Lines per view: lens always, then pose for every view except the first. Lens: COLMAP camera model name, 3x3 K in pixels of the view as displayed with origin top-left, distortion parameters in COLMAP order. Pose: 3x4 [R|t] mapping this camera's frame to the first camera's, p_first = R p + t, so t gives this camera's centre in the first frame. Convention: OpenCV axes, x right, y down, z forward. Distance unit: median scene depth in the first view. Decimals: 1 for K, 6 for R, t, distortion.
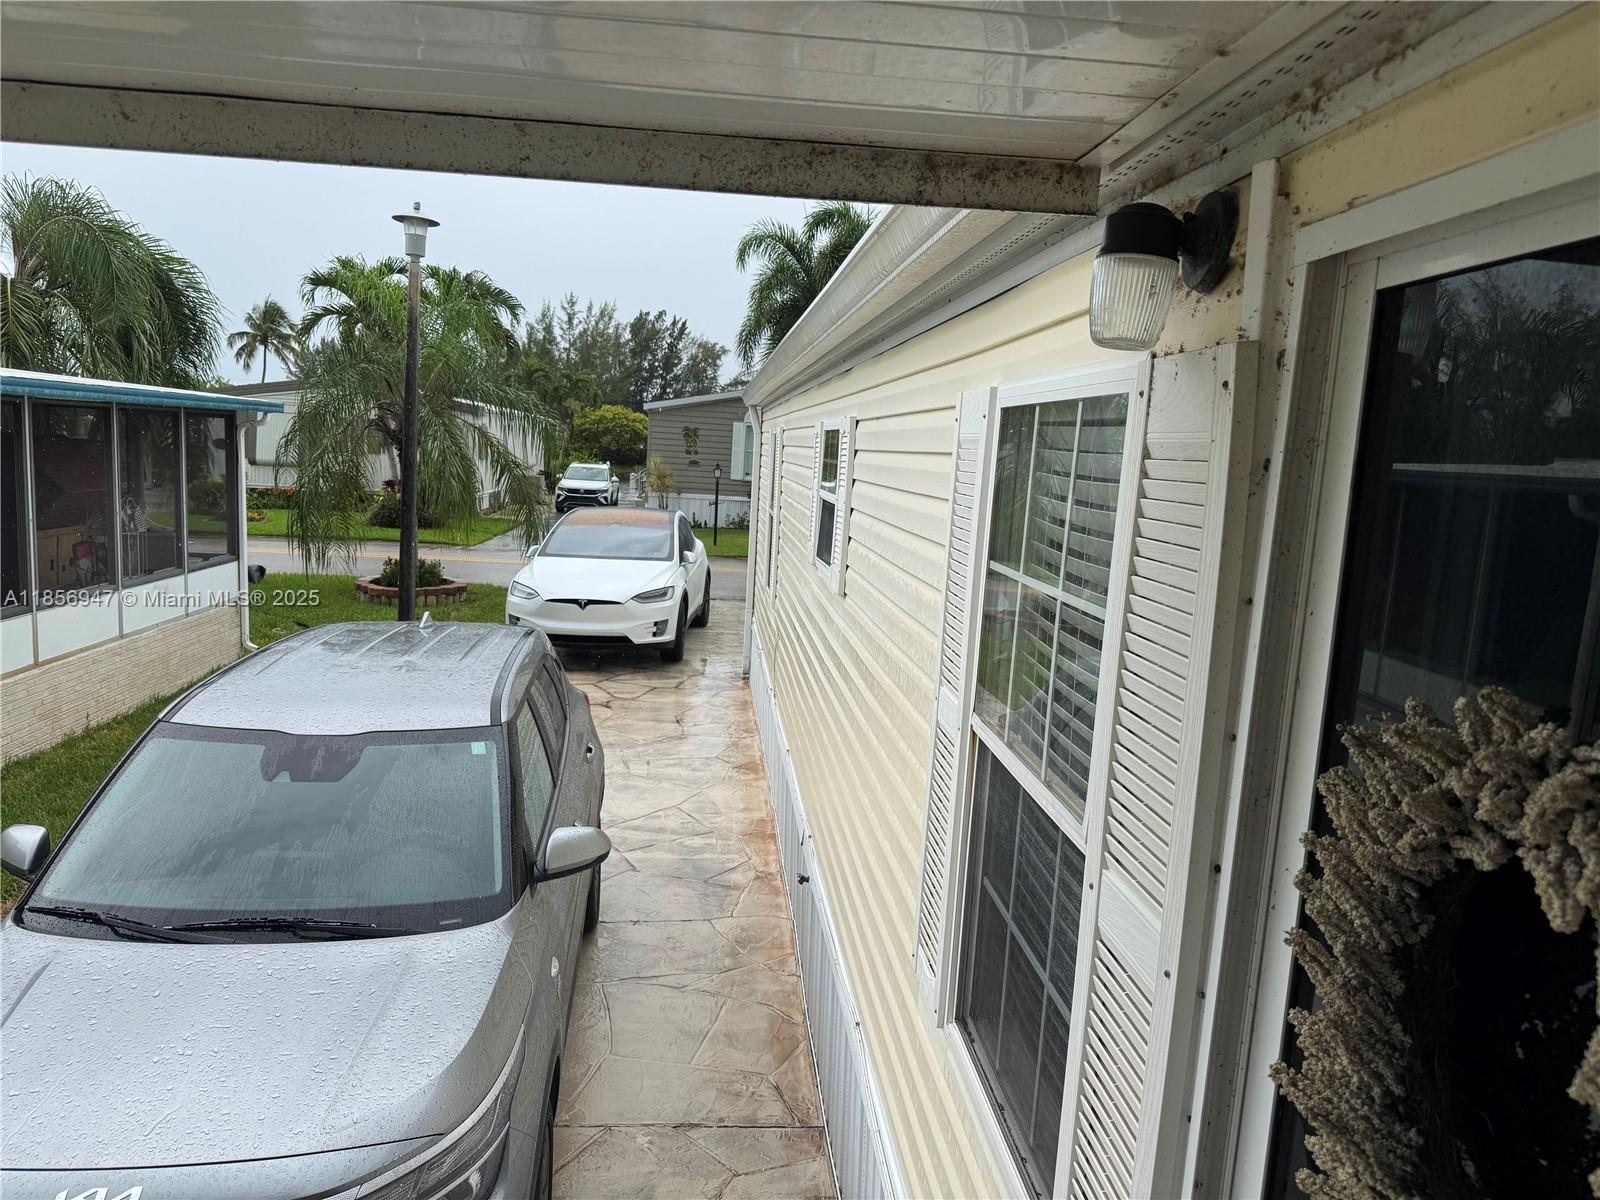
lens RADIAL K [[1136.8, 0, 809.5], [0, 1136.8, 609.6], [0, 0, 1]] dist [0.135202, -0.209180]
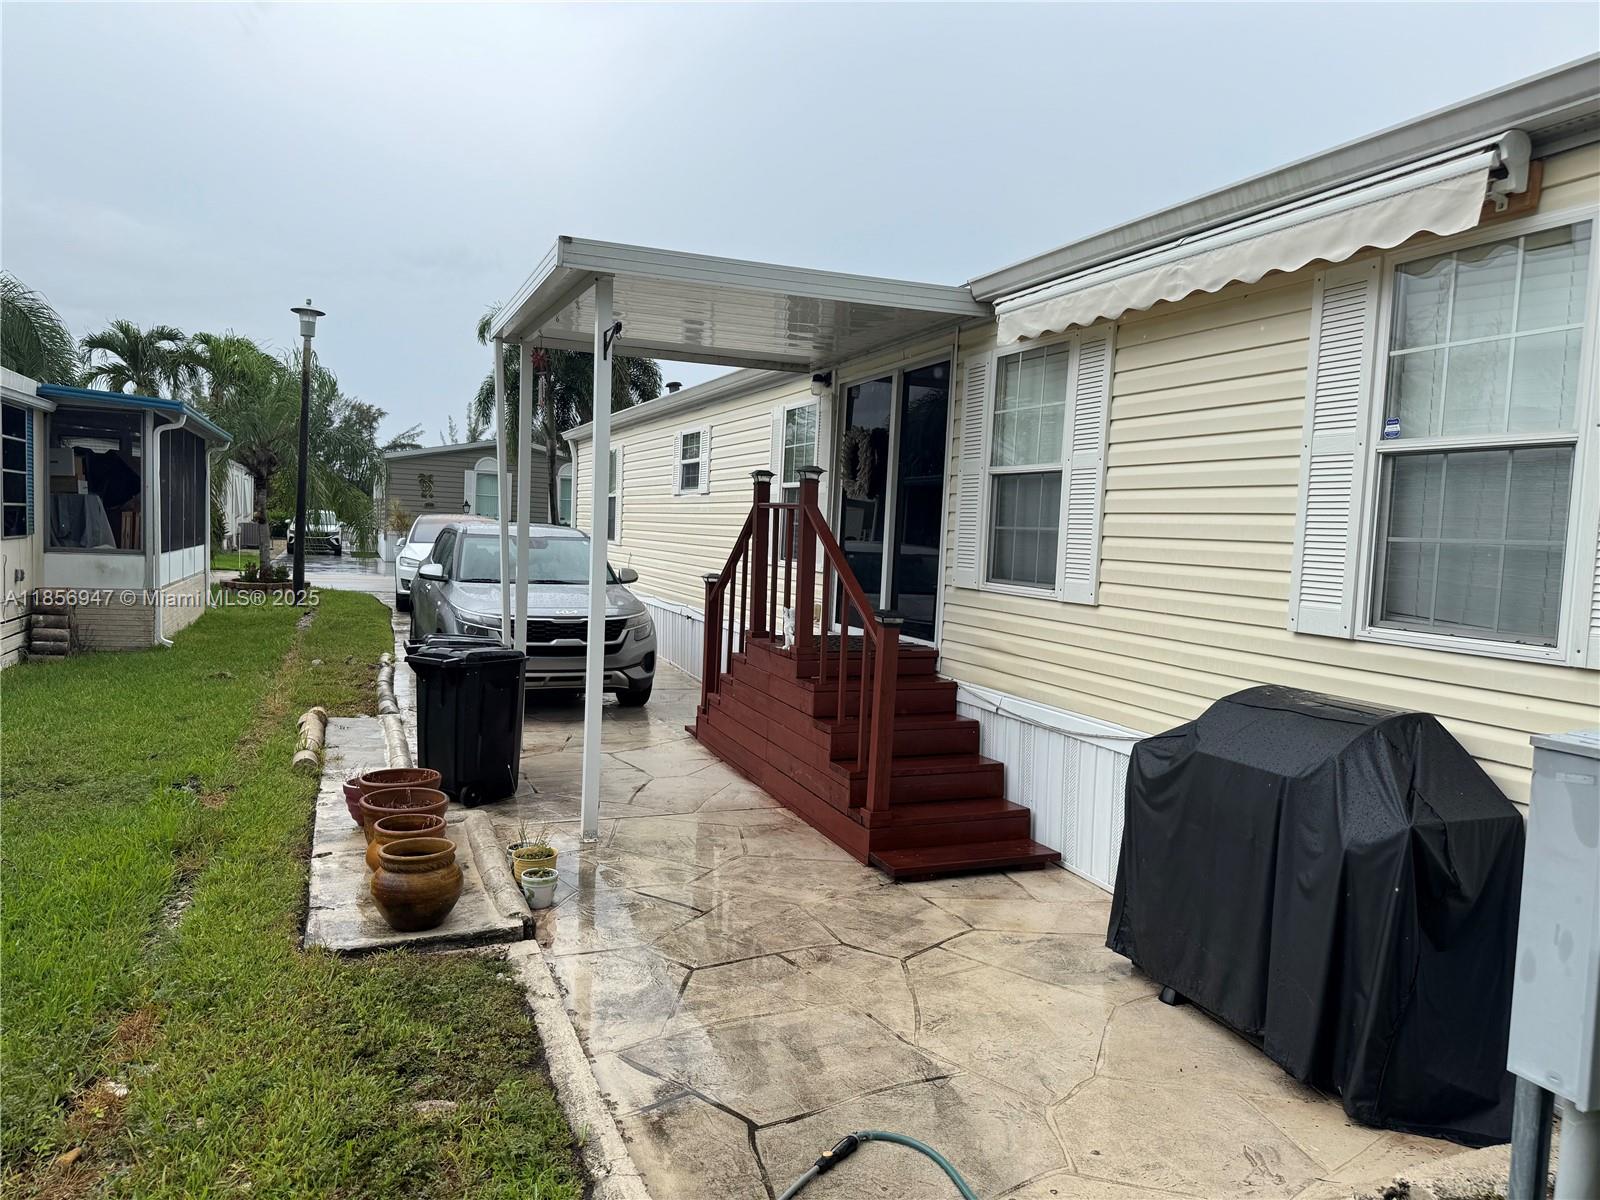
lens RADIAL K [[1136.8, 0, 809.5], [0, 1136.8, 609.6], [0, 0, 1]] dist [0.135202, -0.209180]
pose [[0.957930, -0.032140, 0.285197, -0.084904], [0.048757, 0.997489, -0.051358, 0.067771], [-0.282830, 0.063103, 0.957092, -0.263003]]
